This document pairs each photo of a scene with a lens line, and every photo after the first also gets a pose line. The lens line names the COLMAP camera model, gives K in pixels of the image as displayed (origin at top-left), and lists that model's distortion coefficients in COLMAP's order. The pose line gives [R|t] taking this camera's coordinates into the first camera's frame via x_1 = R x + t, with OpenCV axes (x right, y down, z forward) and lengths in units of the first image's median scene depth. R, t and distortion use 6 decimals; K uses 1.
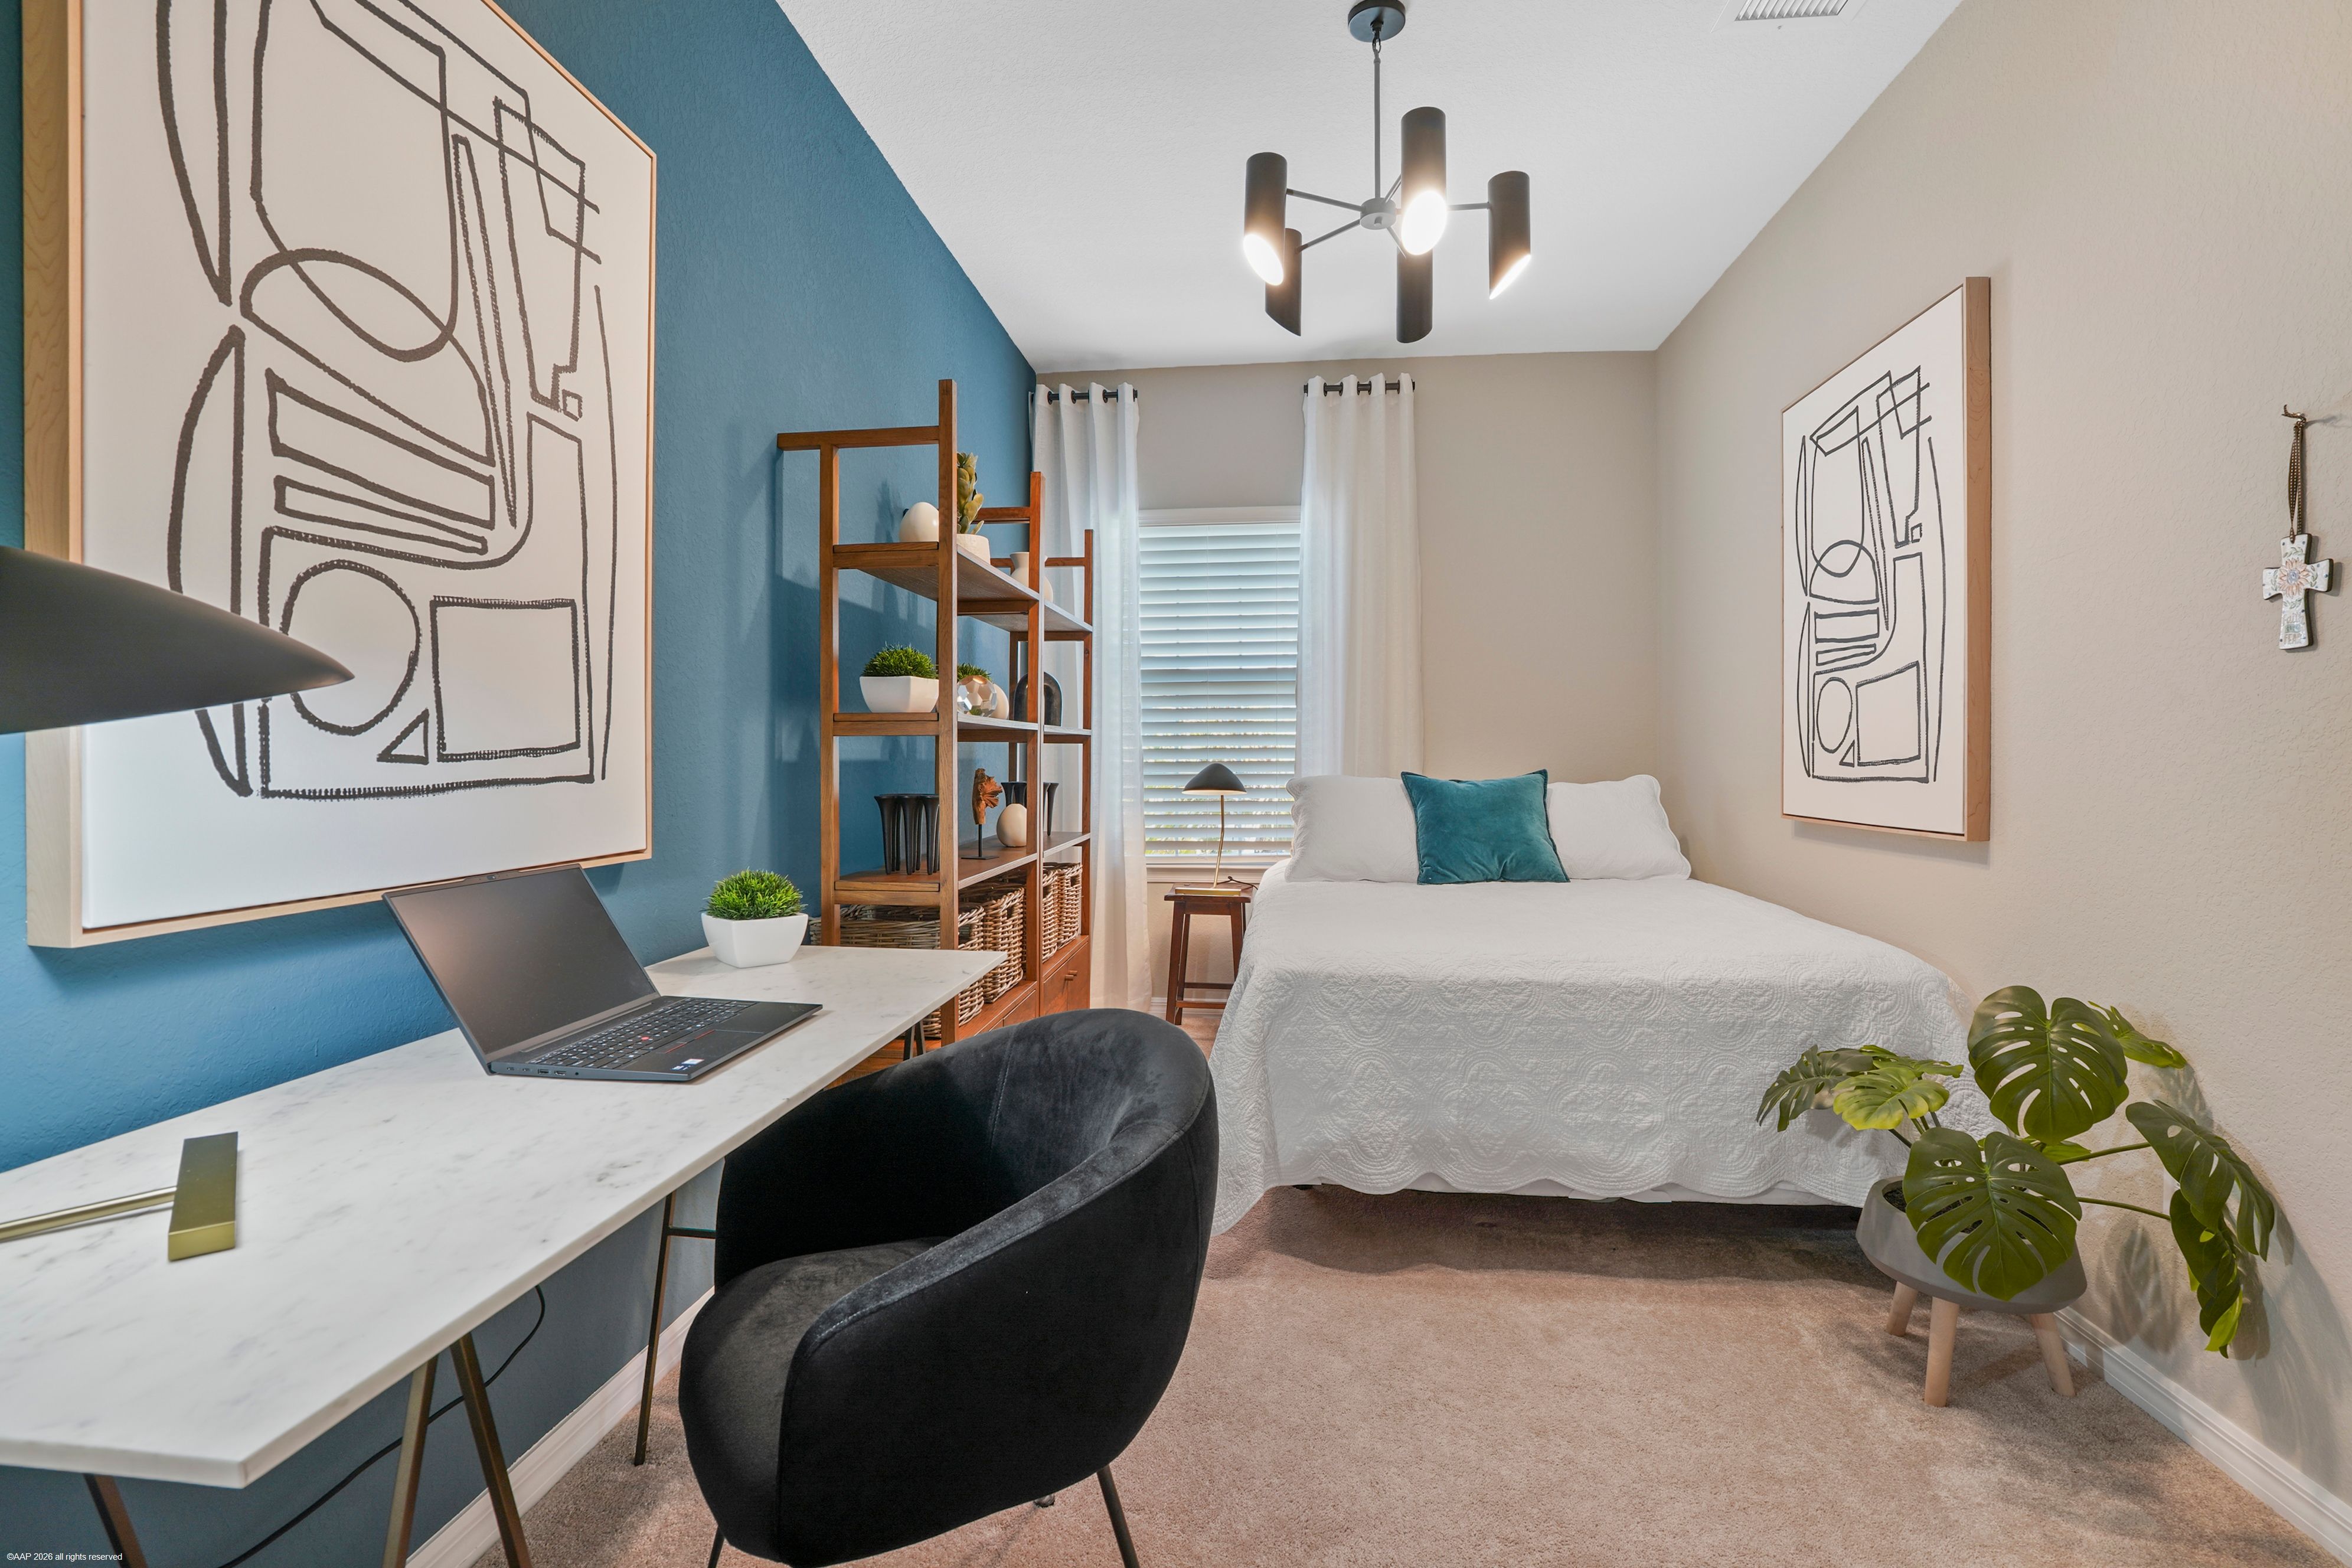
lens RADIAL K [[1105.3, 0, 1181.2], [0, 1105.3, 750.6], [0, 0, 1]] dist [-0.063565, 0.029445]
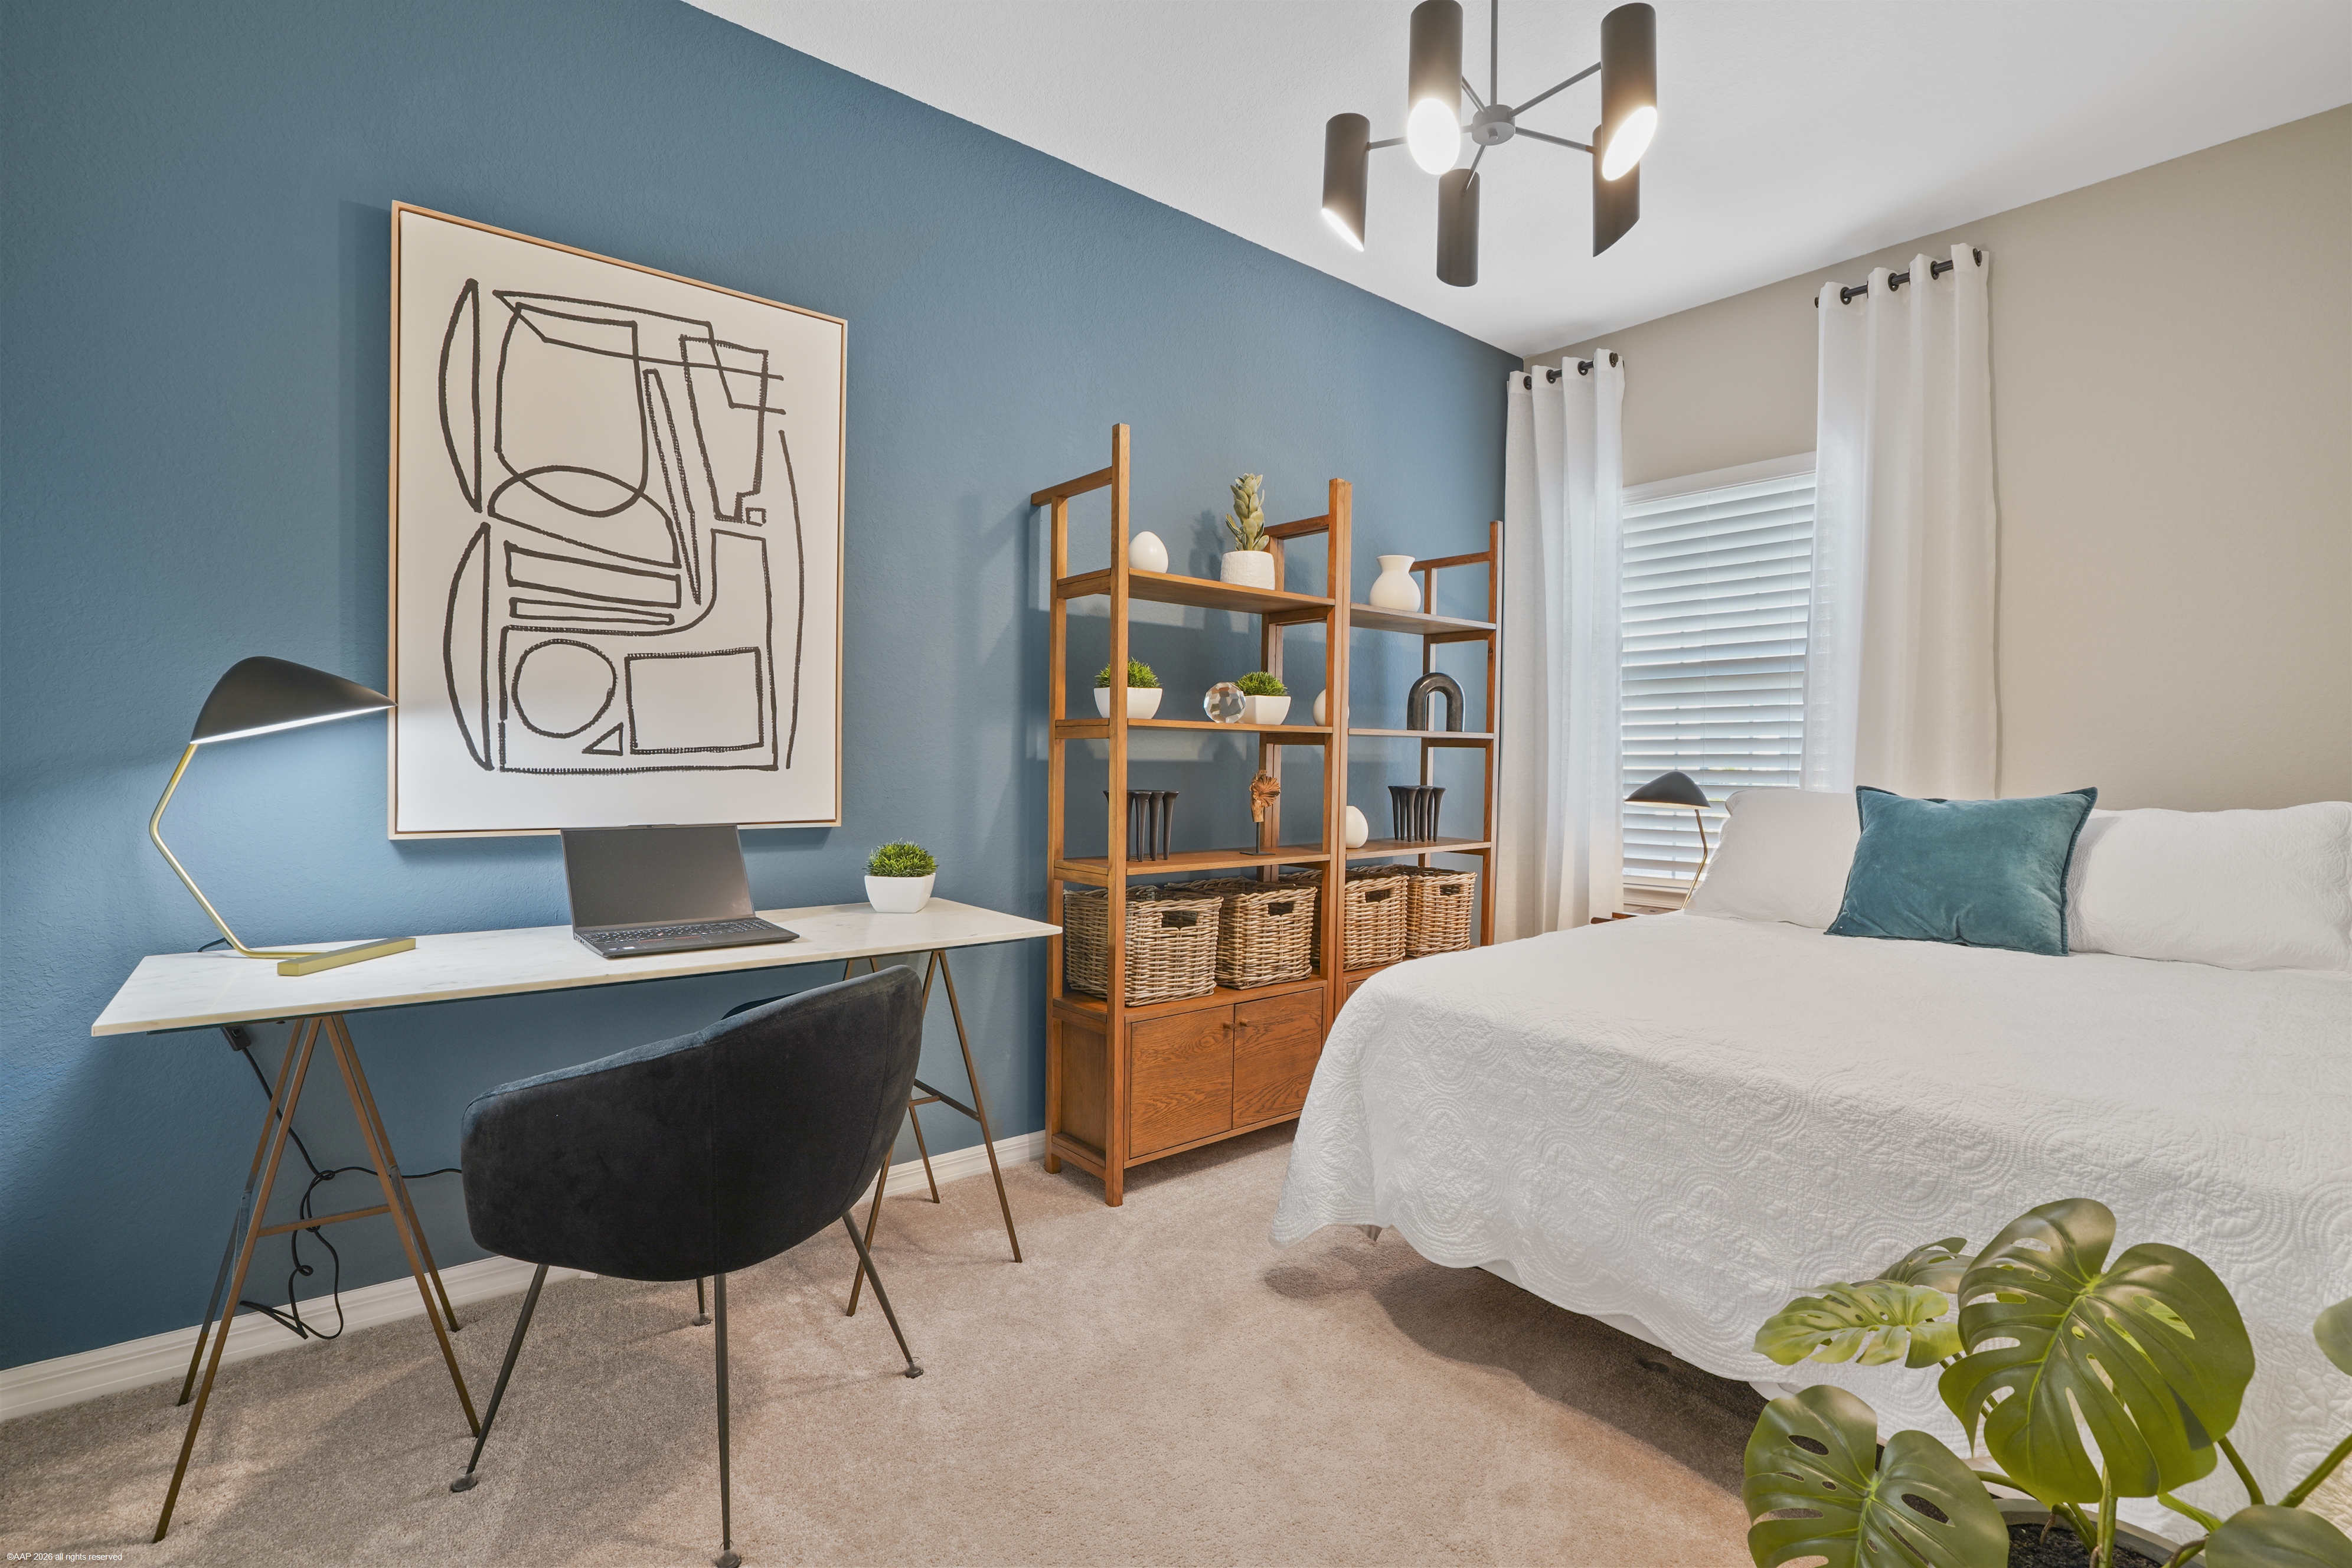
lens RADIAL K [[1096.2, 0, 1166.5], [0, 1096.2, 756.1], [0, 0, 1]] dist [-0.057742, 0.022041]
pose [[0.714222, 0.007544, -0.699878, 0.908301], [-0.008213, 0.999963, 0.002397, 0.002036], [0.699871, 0.004036, 0.714258, 0.337601]]
